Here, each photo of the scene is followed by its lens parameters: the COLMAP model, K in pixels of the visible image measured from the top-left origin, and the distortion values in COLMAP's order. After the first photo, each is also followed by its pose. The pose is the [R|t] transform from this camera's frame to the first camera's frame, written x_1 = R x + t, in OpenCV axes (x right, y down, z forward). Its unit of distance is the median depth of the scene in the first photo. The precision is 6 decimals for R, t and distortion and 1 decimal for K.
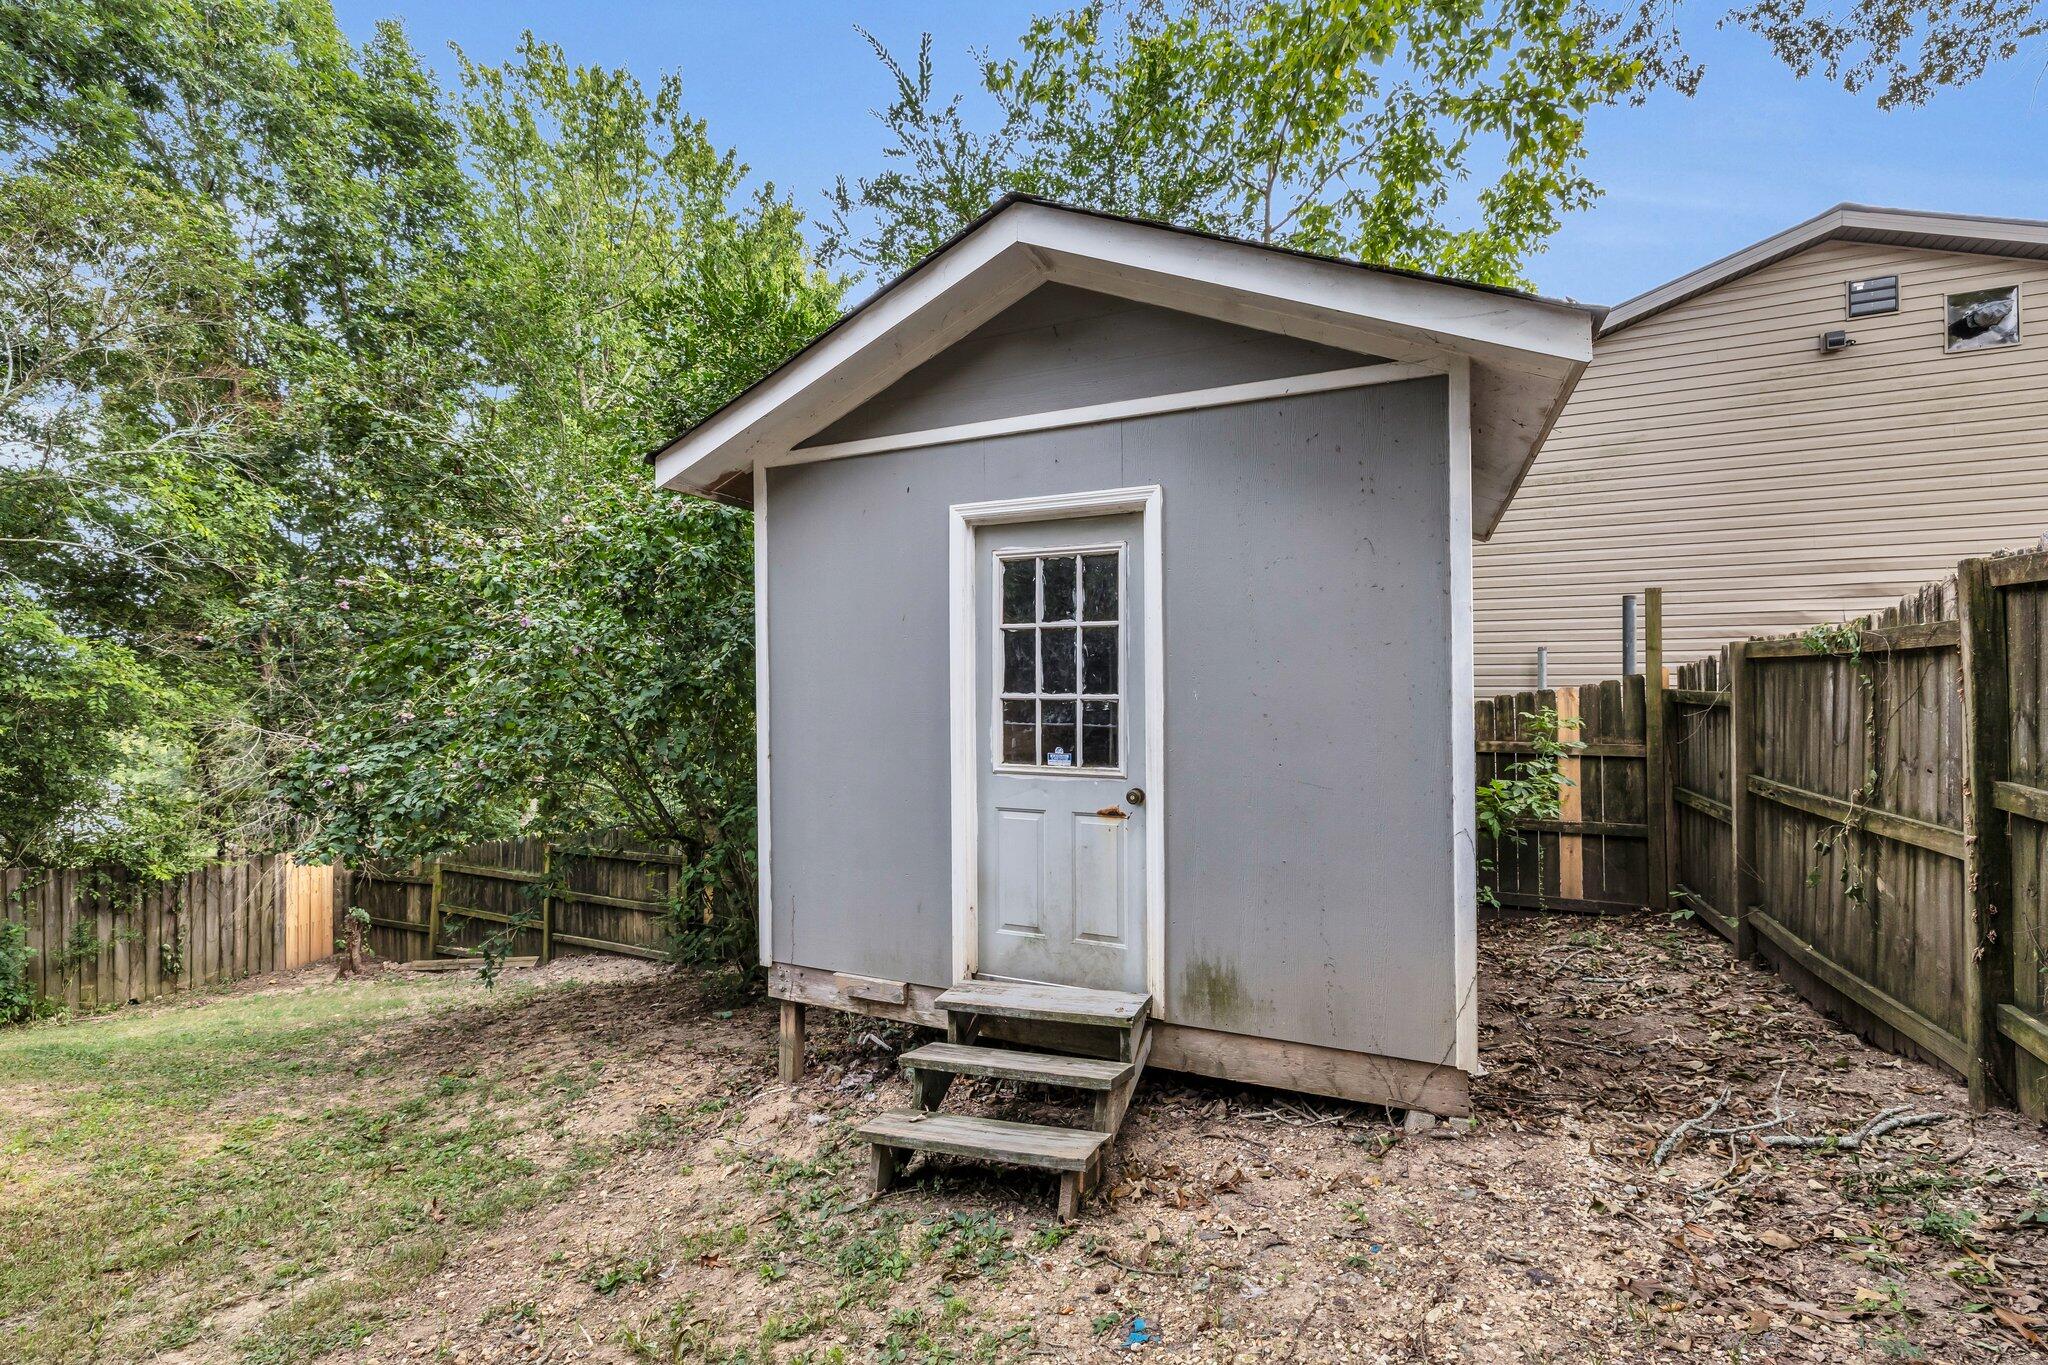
lens RADIAL K [[856.5, 0, 1023.3], [0, 856.5, 680.3], [0, 0, 1]] dist [-0.000900, 0.000225]
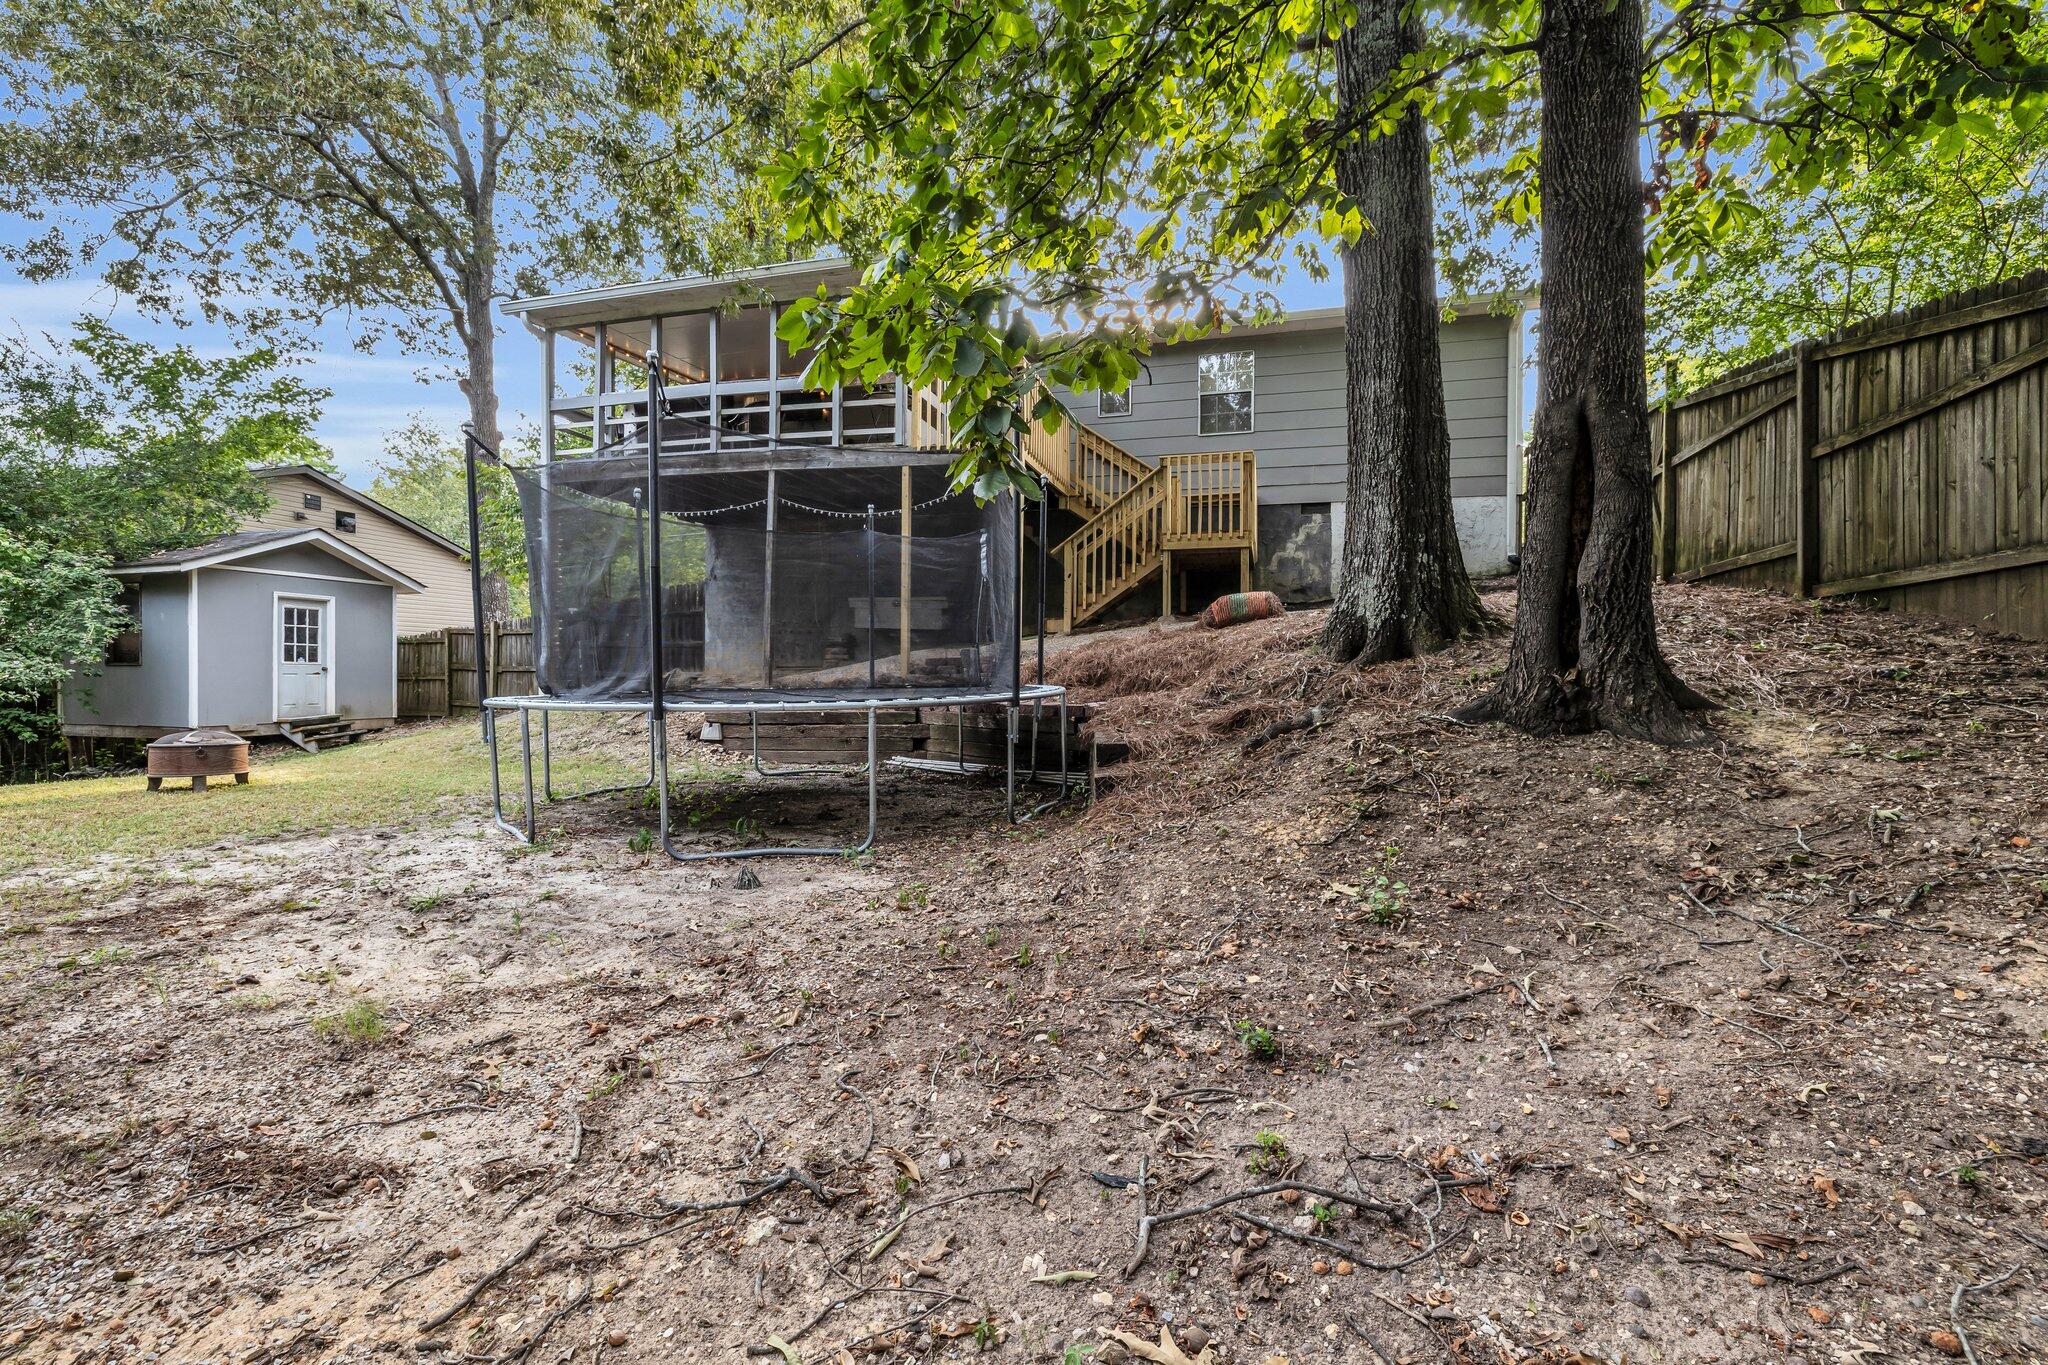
lens RADIAL K [[856.5, 0, 1021.7], [0, 856.5, 682.9], [0, 0, 1]] dist [-0.000900, 0.000225]
pose [[-0.147722, -0.004800, 0.989017, -4.320638], [-0.007726, 0.999963, 0.003699, 0.155283], [-0.988999, -0.007095, -0.147753, -1.683360]]
